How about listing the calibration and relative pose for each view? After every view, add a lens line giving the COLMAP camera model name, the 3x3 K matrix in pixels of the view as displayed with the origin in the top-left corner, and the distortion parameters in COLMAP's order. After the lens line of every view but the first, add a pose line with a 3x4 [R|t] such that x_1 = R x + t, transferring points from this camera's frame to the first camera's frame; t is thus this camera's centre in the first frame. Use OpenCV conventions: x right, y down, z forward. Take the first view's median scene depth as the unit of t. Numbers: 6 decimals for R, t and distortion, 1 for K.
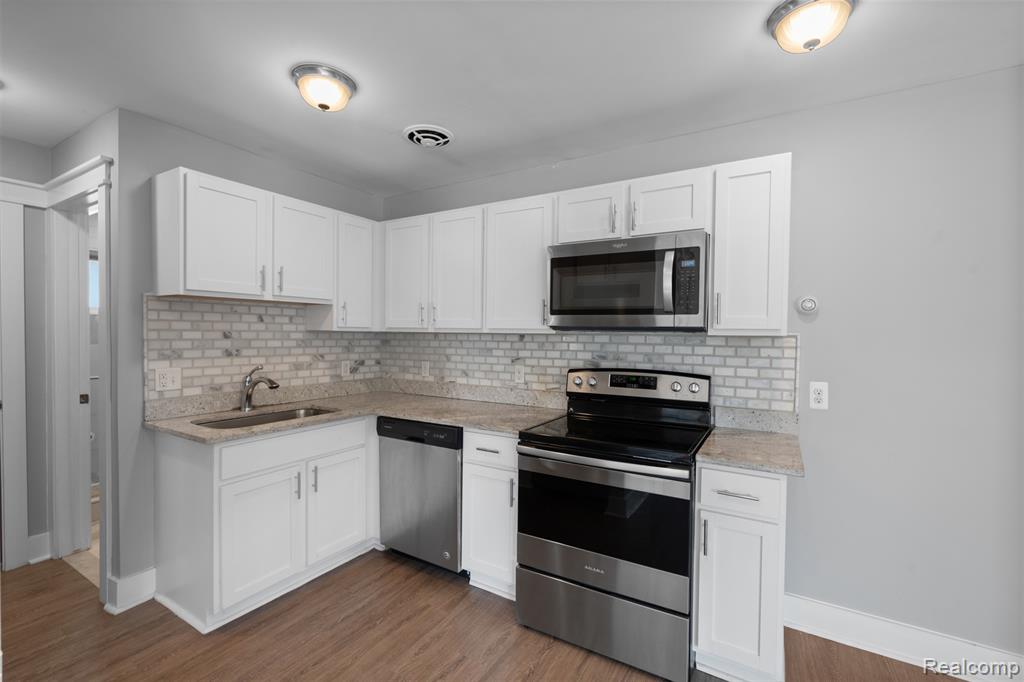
lens RADIAL K [[448.0, 0, 512.0], [0, 448.0, 341.0], [0, 0, 1]] dist [-0.000515, 0.000090]
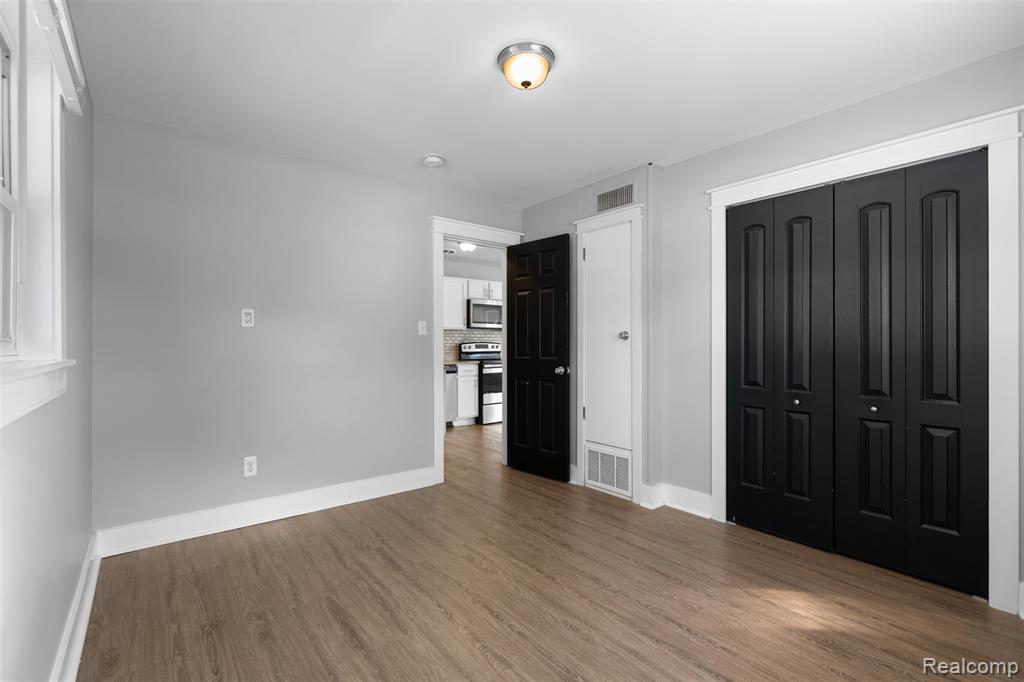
lens RADIAL K [[448.0, 0, 512.0], [0, 448.0, 341.0], [0, 0, 1]] dist [-0.000515, 0.000090]
pose [[0.340544, -0.009337, 0.940182, -2.433873], [0.021574, 0.999765, 0.002114, 0.054001], [-0.939981, 0.019563, 0.340666, -0.191180]]
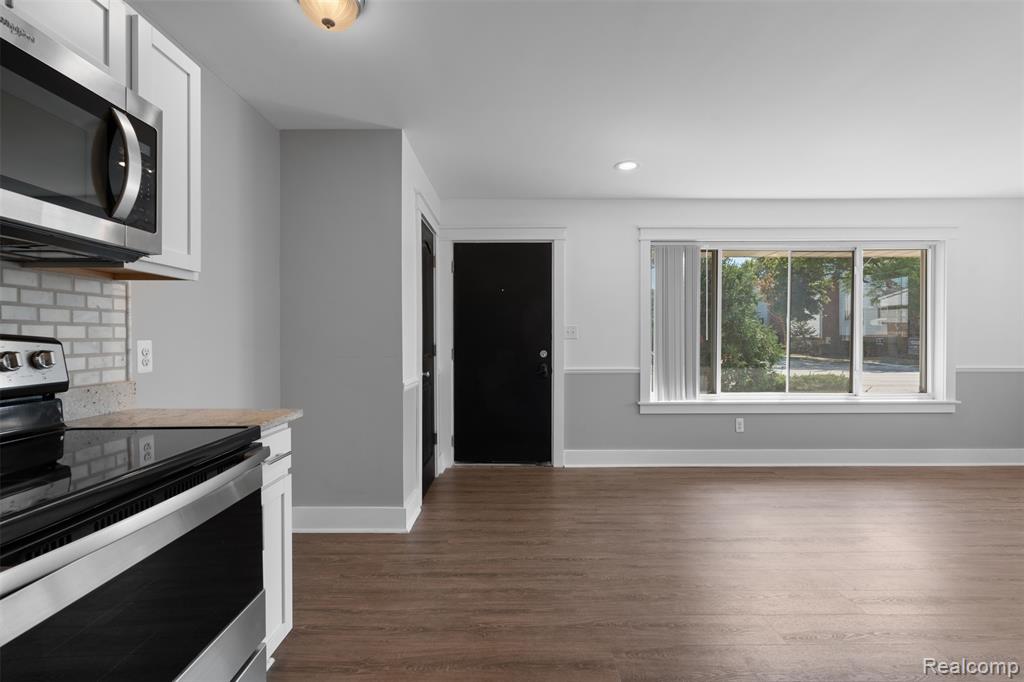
lens RADIAL K [[450.8, 0, 512.0], [0, 450.8, 341.0], [0, 0, 1]] dist [-0.000611, -0.000035]
pose [[-0.518789, -0.019390, 0.854682, -0.336080], [0.006795, 0.999618, 0.026803, 0.064963], [-0.854875, 0.019713, -0.518459, 0.737095]]
